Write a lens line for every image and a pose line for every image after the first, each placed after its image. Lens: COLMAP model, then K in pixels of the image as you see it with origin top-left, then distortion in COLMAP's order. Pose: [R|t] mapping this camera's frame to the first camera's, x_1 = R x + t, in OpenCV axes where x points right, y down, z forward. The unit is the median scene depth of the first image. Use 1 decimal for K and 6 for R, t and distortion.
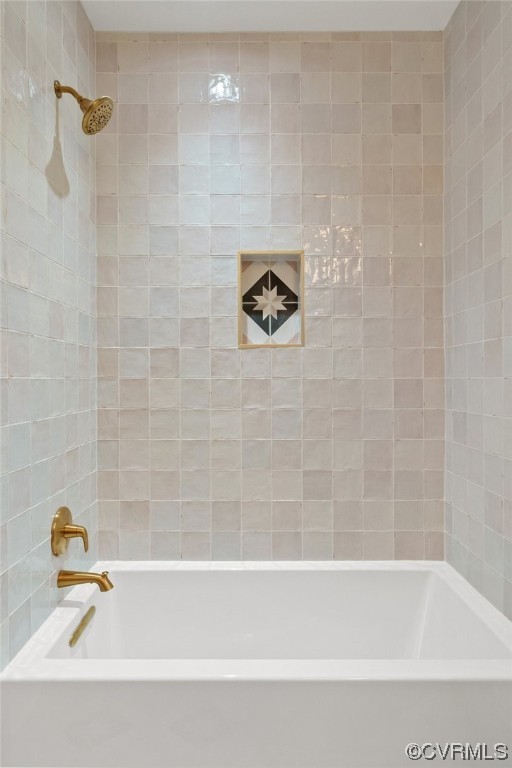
lens RADIAL K [[481.7, 0, 248.1], [0, 481.7, 370.9], [0, 0, 1]] dist [-0.009801, -0.007038]
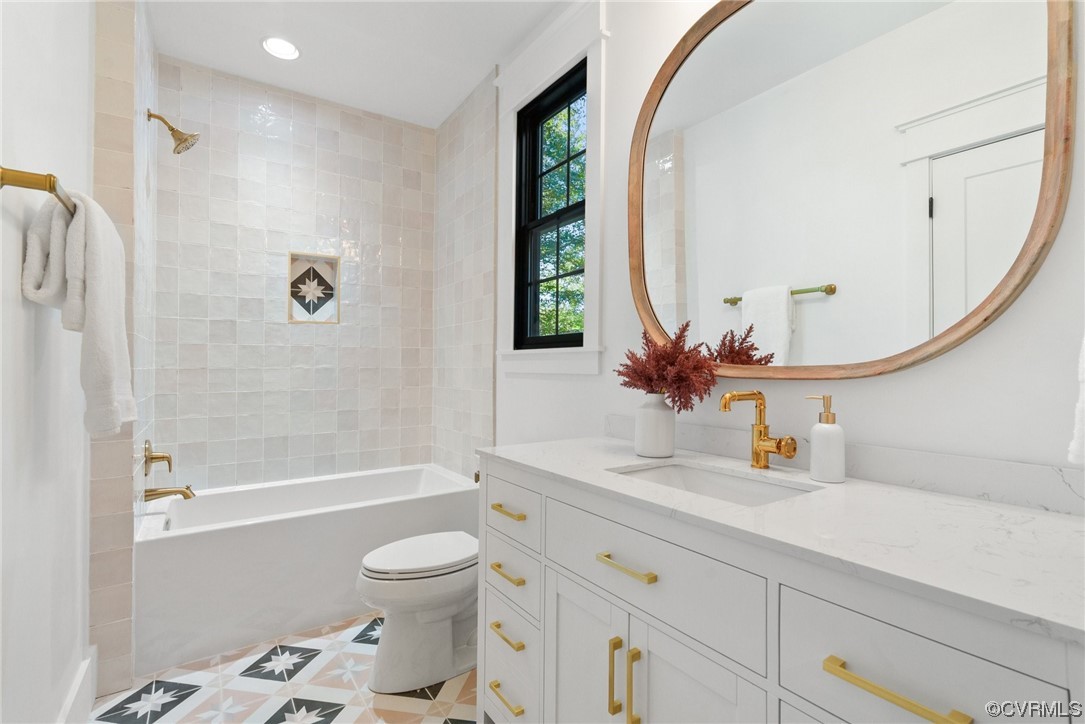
lens RADIAL K [[503.6, 0, 542.6], [0, 503.6, 358.8], [0, 0, 1]] dist [-0.001021, 0.000203]
pose [[0.833360, 0.008480, 0.552665, -0.205308], [-0.013277, 0.999901, 0.004676, 0.037790], [-0.552571, -0.011235, 0.833390, -0.576841]]
